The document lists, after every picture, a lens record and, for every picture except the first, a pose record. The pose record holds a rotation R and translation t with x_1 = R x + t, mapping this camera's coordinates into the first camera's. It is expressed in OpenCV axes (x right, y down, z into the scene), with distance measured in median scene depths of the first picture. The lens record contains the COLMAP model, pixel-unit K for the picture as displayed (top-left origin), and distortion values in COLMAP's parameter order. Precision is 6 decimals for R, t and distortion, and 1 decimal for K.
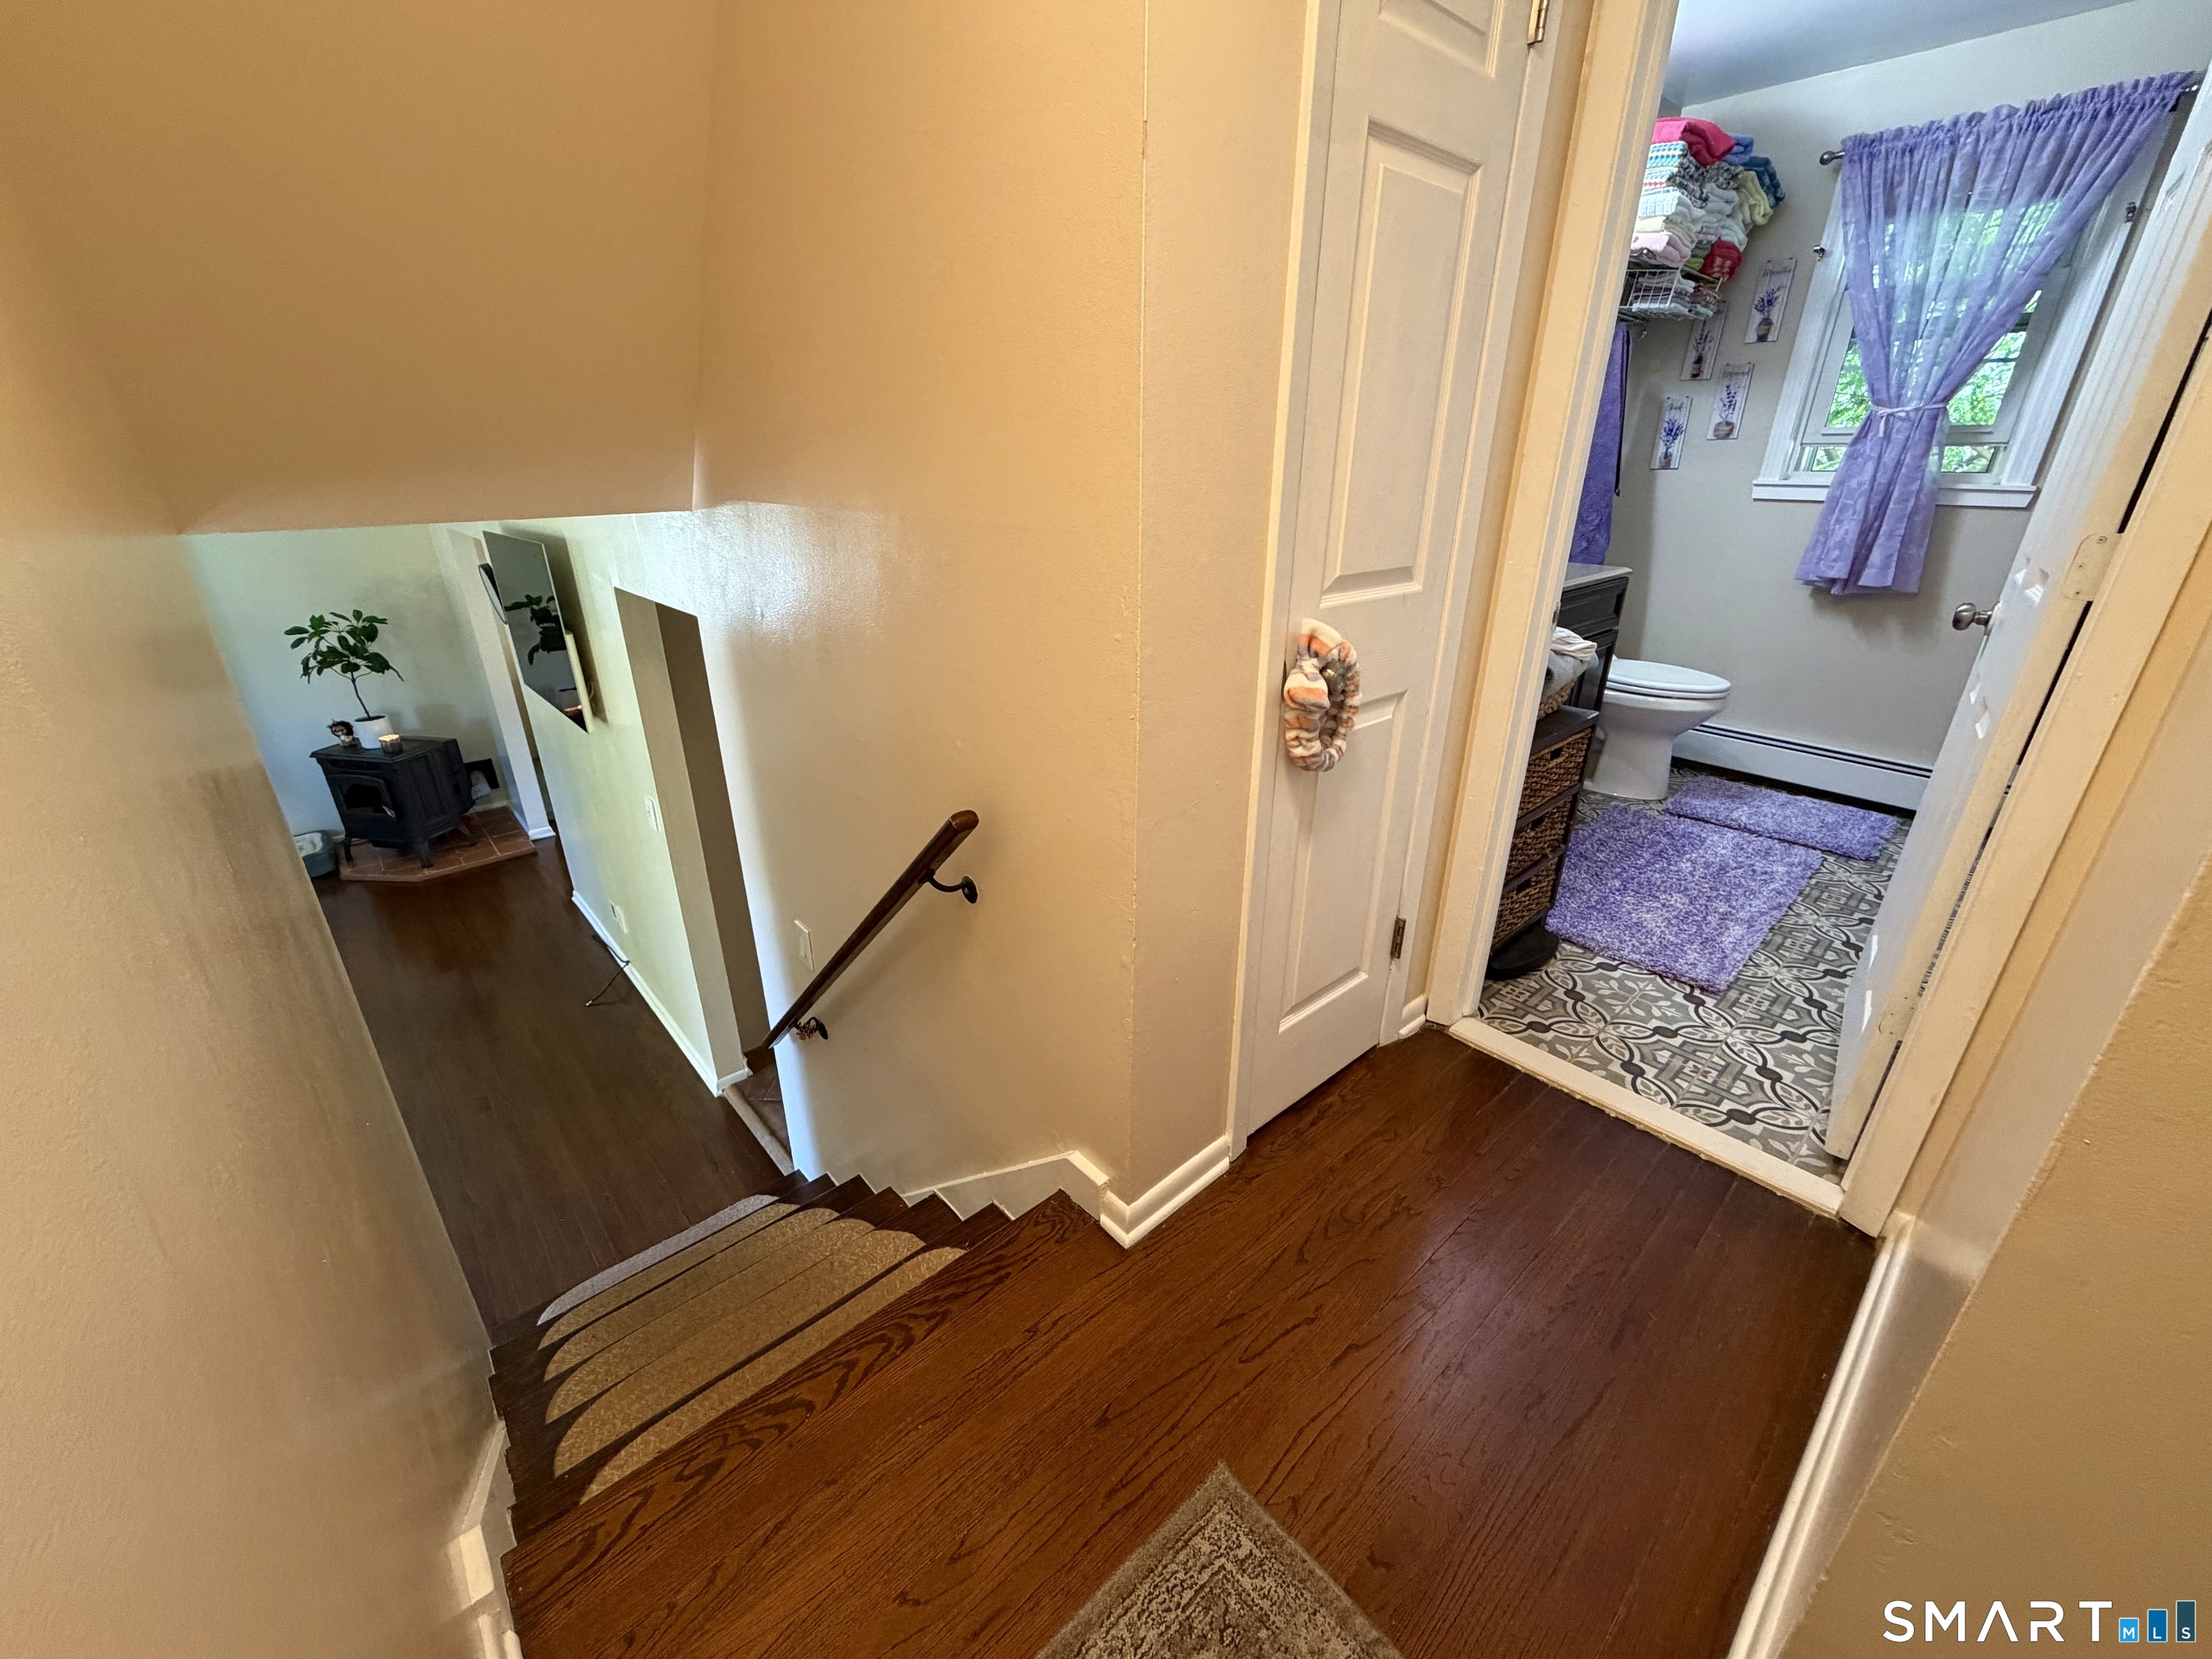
lens RADIAL K [[884.3, 0, 1107.0], [0, 884.3, 830.7], [0, 0, 1]] dist [-0.000362, 0.000337]
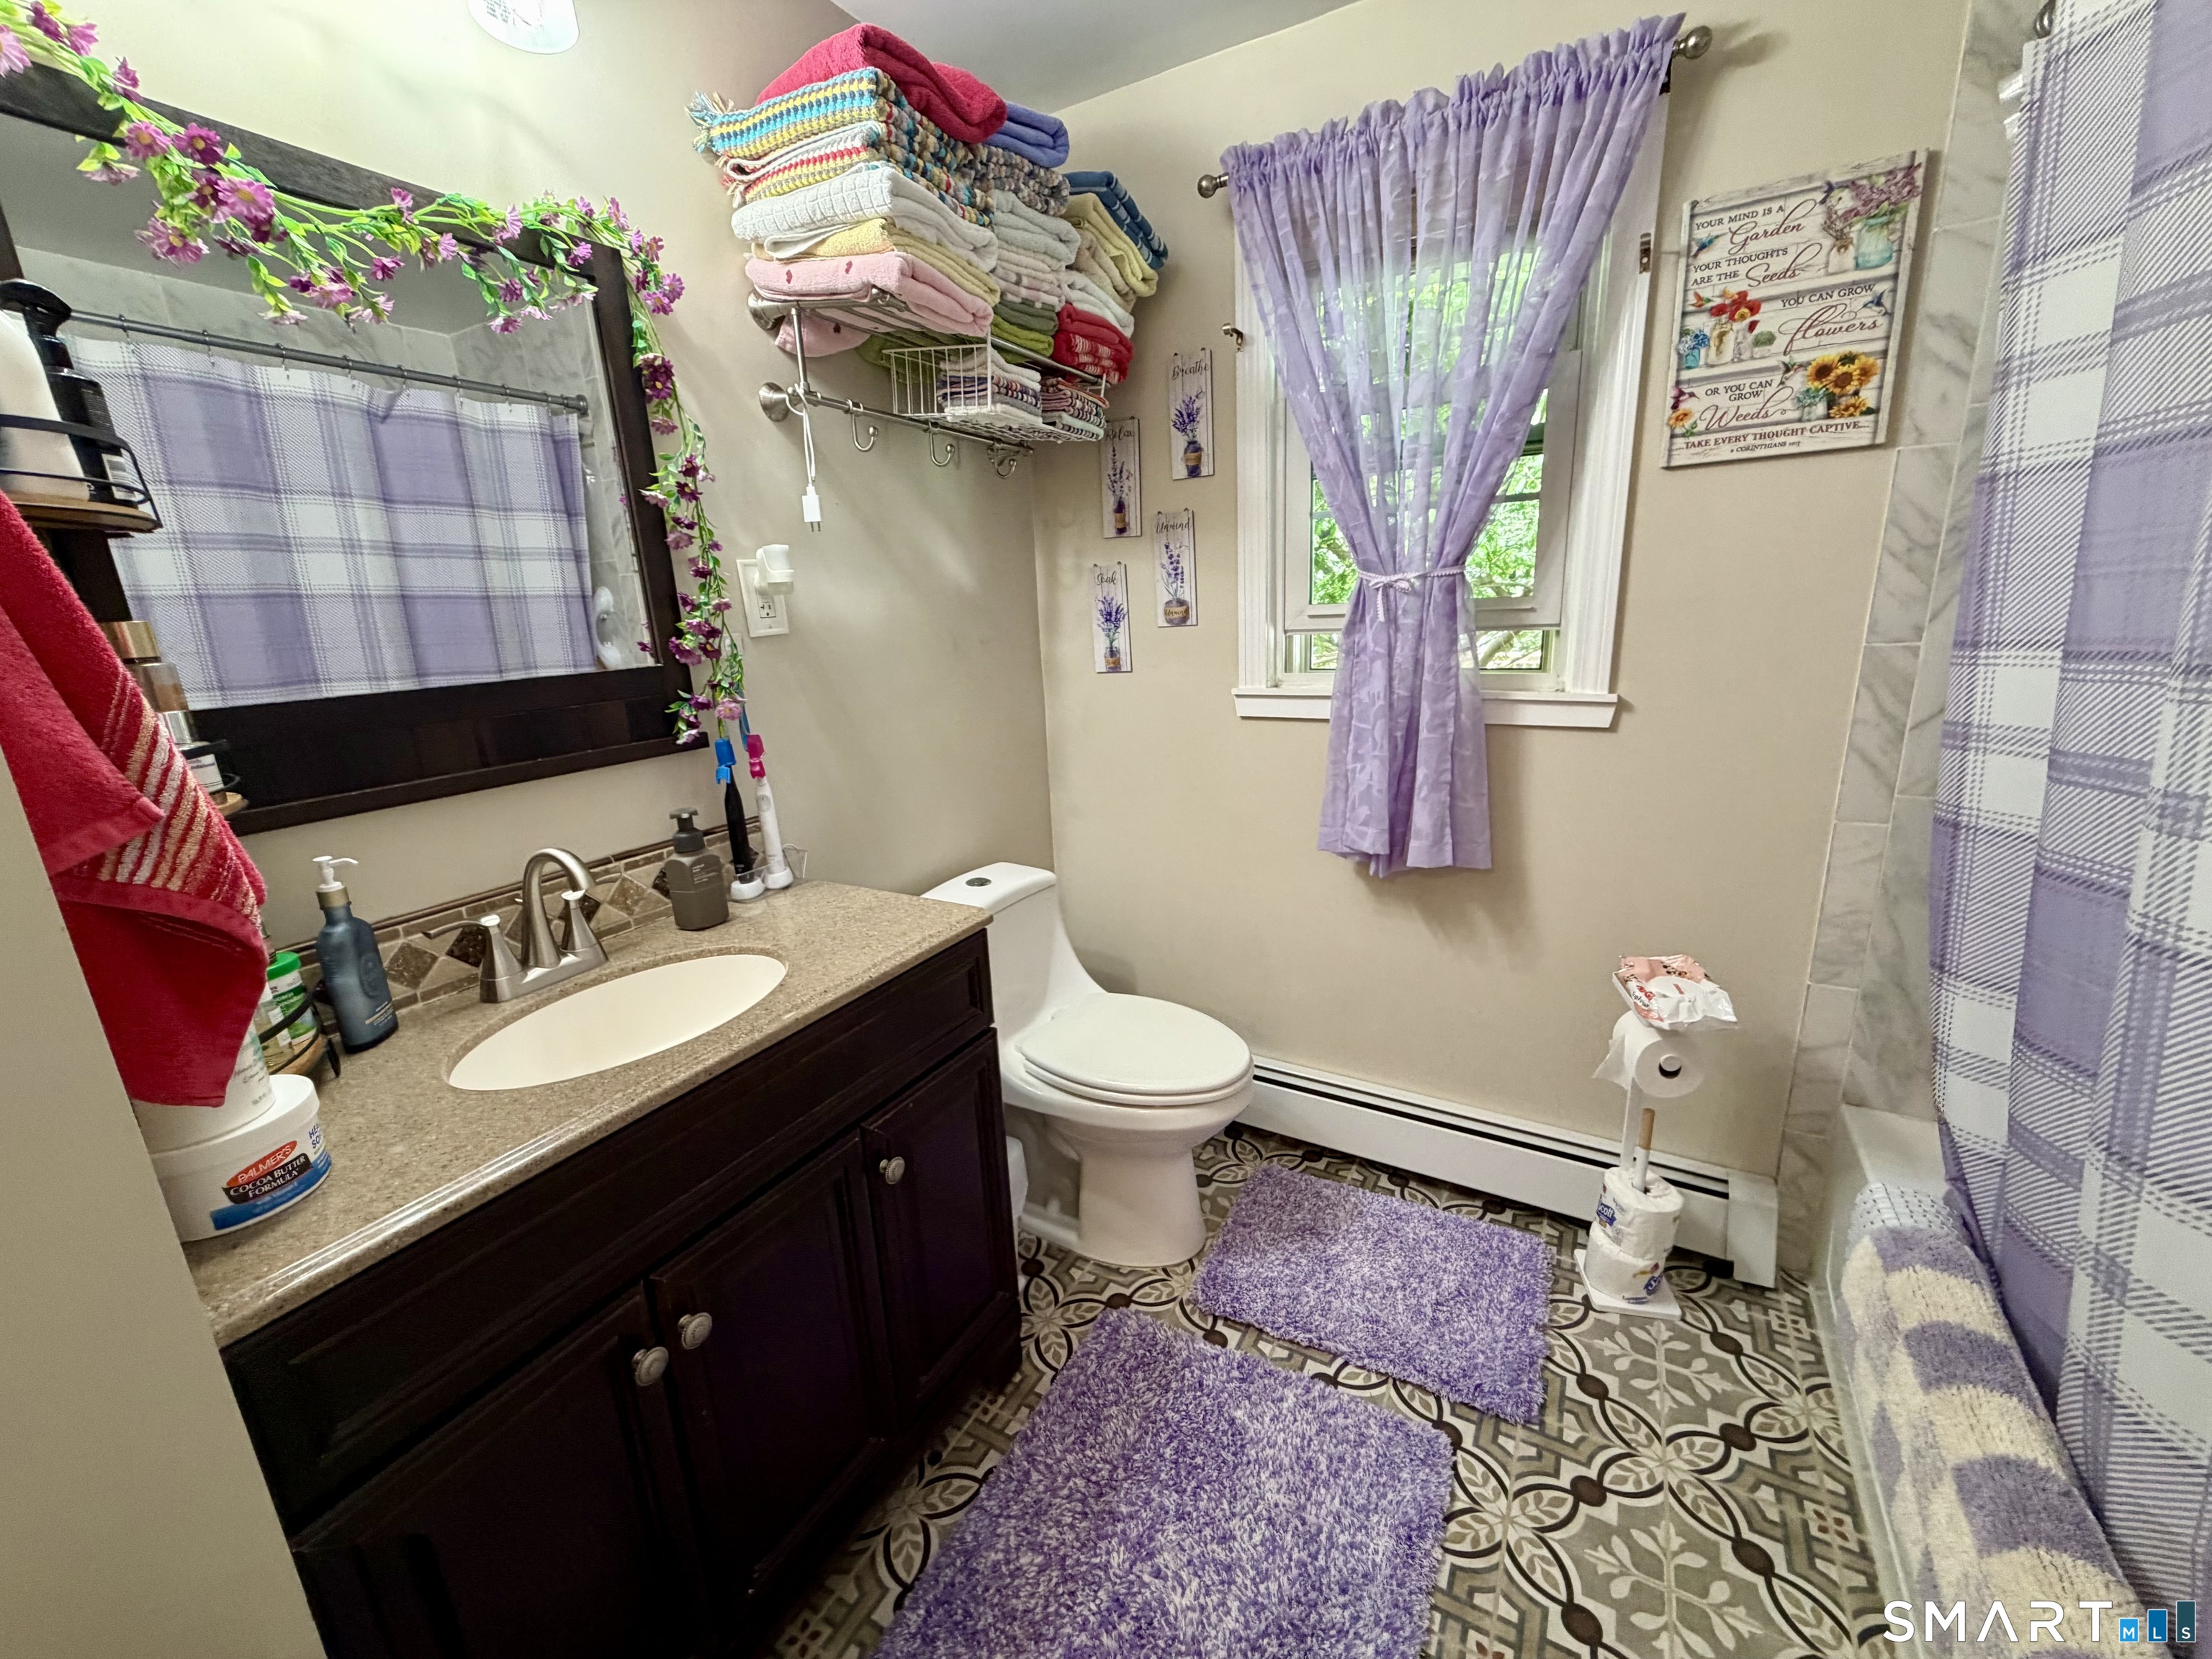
lens RADIAL K [[884.3, 0, 1110.4], [0, 884.3, 829.4], [0, 0, 1]] dist [-0.000362, 0.000337]
pose [[0.944836, -0.123137, 0.303515, 0.502162], [0.168593, 0.977295, -0.128335, -0.262268], [-0.280821, 0.172426, 0.944144, 0.513234]]
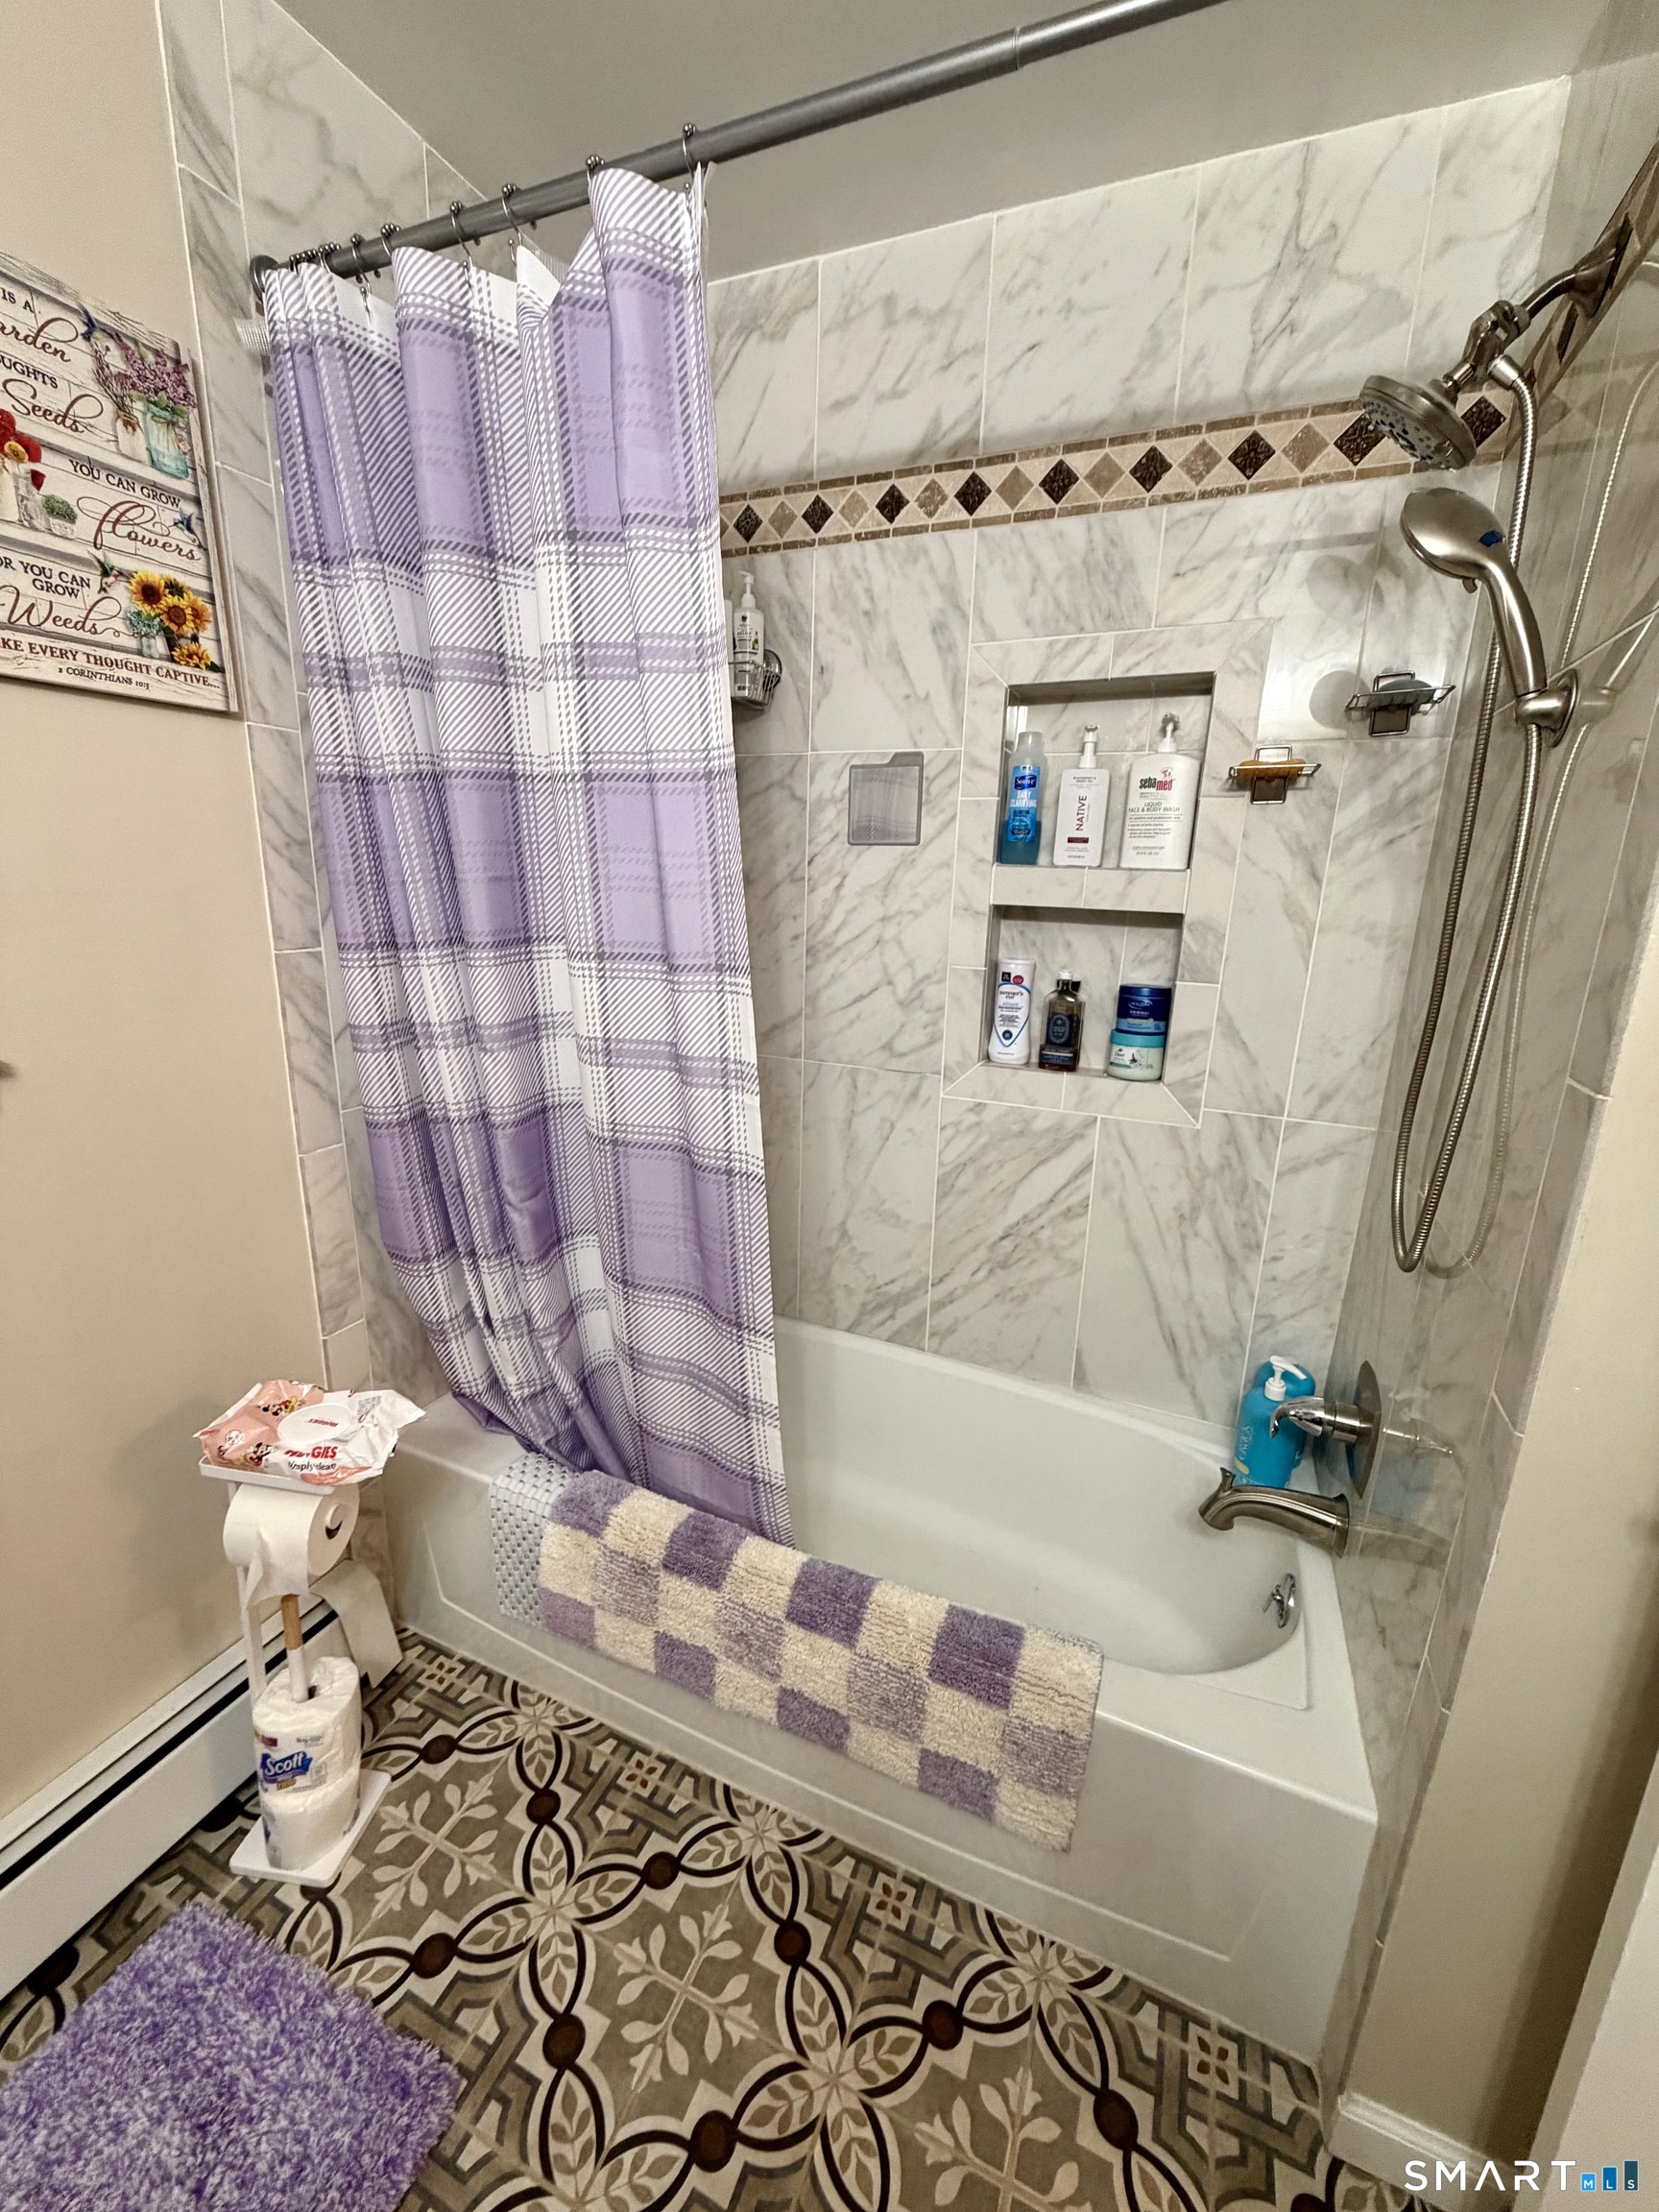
lens RADIAL K [[884.3, 0, 838.7], [0, 884.3, 1098.5], [0, 0, 1]] dist [-0.000362, 0.000337]
pose [[-0.423065, -0.239620, 0.873841, 0.564532], [0.320764, 0.862342, 0.391762, -0.375665], [-0.847423, 0.446037, -0.287965, 0.771669]]
